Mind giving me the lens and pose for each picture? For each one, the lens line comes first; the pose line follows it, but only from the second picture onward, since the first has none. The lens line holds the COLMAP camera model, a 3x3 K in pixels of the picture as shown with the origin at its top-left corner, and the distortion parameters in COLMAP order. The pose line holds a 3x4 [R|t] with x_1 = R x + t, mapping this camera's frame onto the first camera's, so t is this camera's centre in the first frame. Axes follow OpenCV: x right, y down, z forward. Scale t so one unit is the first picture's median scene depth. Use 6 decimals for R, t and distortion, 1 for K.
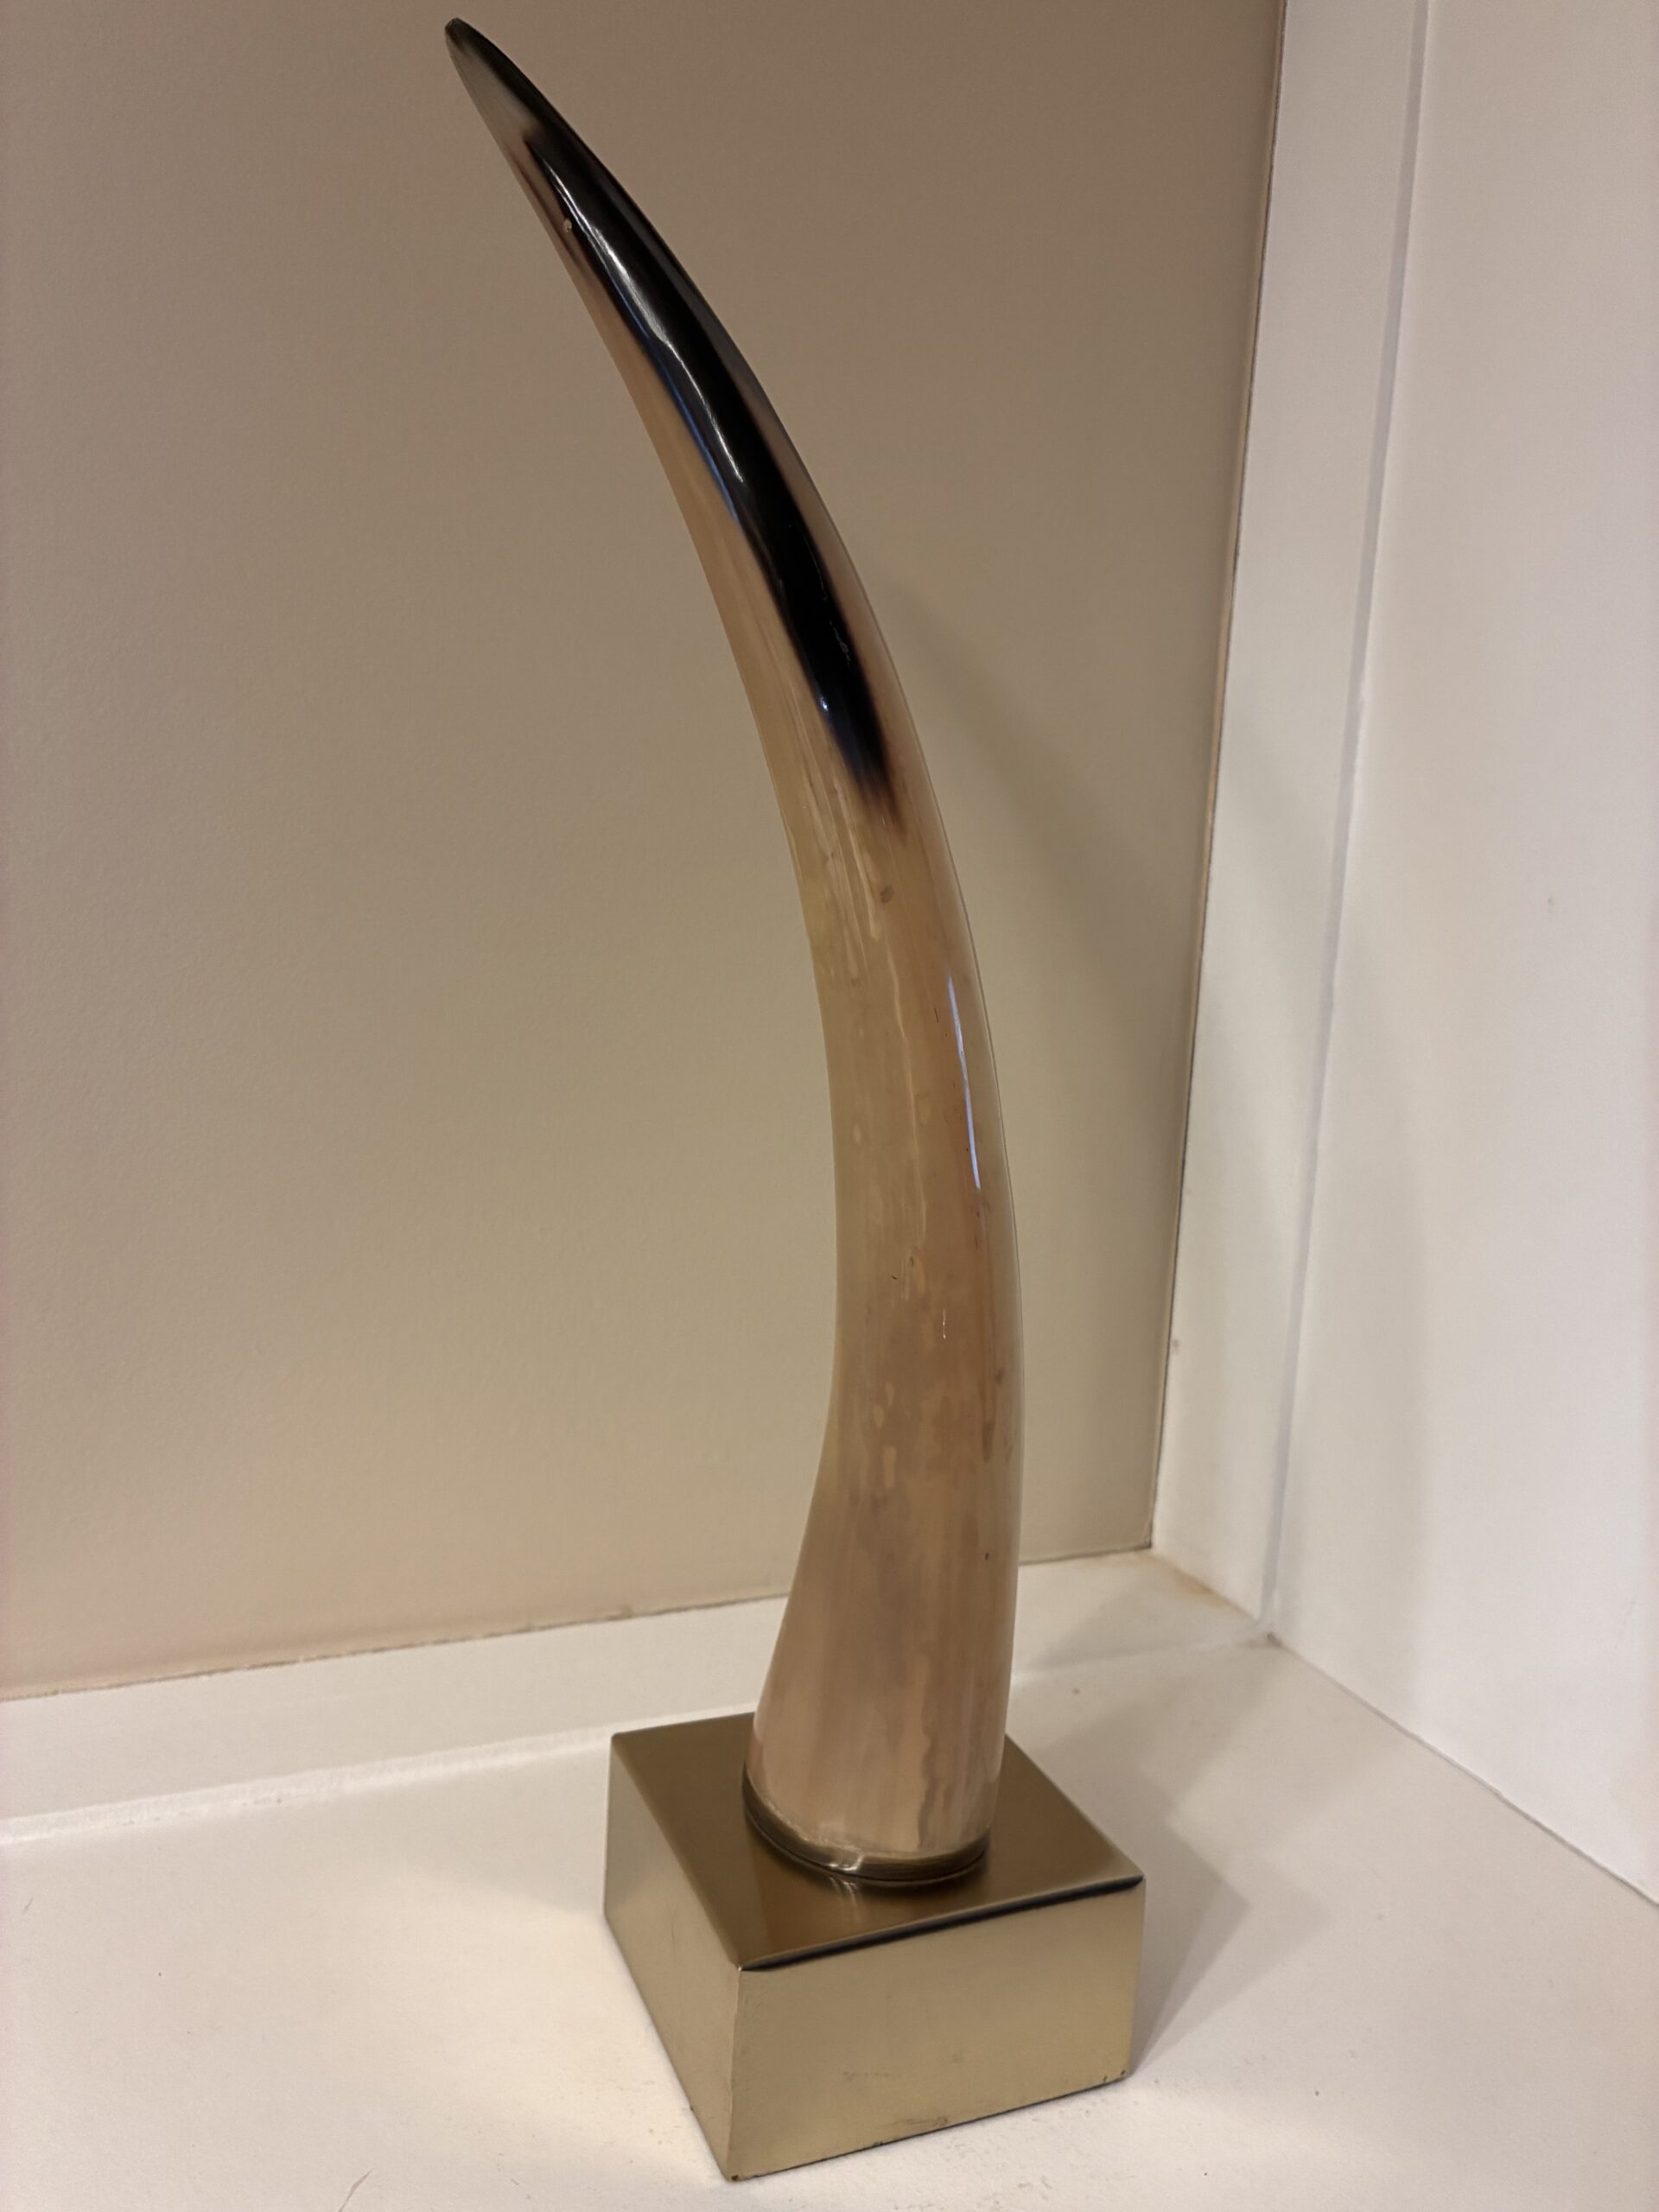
lens RADIAL K [[1704.1, 0, 829.5], [0, 1704.1, 1106.0], [0, 0, 1]] dist [0.082362, -0.135304]
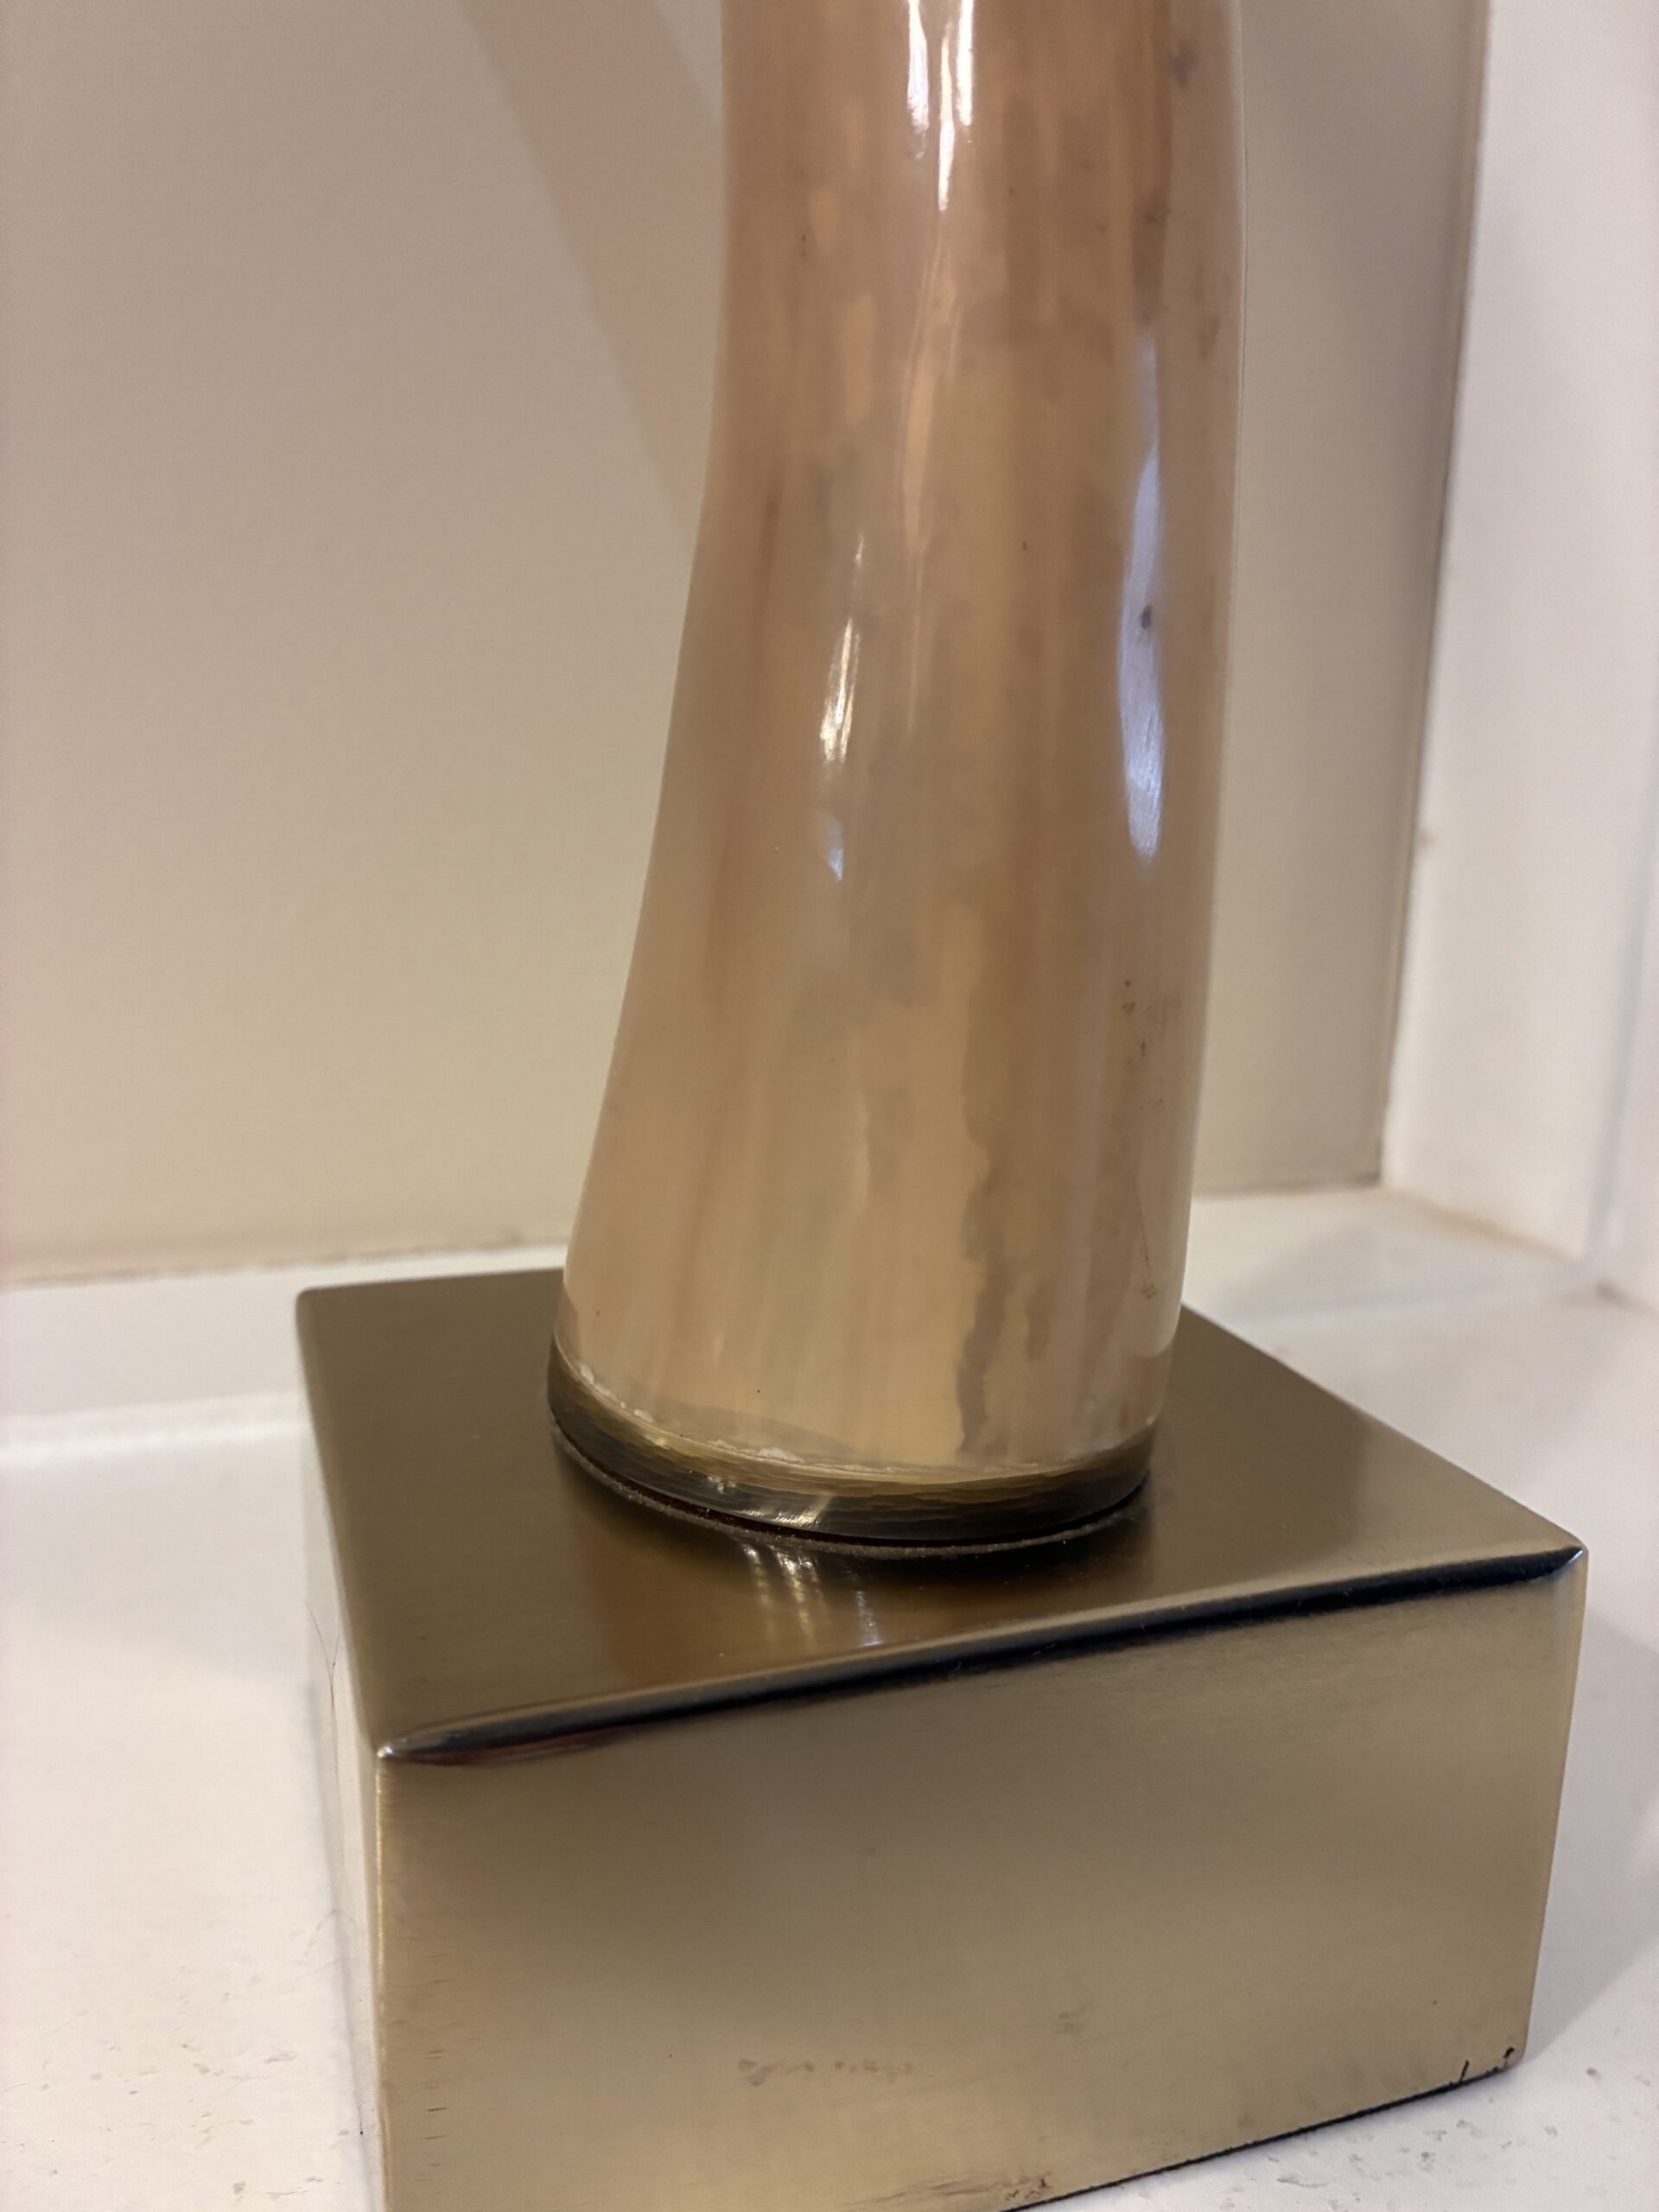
lens RADIAL K [[1704.1, 0, 829.5], [0, 1704.1, 1106.0], [0, 0, 1]] dist [0.082362, -0.135304]
pose [[0.997681, -0.017060, -0.065892, 0.047665], [0.020849, 0.998142, 0.057254, 0.325769], [0.064792, -0.058495, 0.996183, 0.623281]]
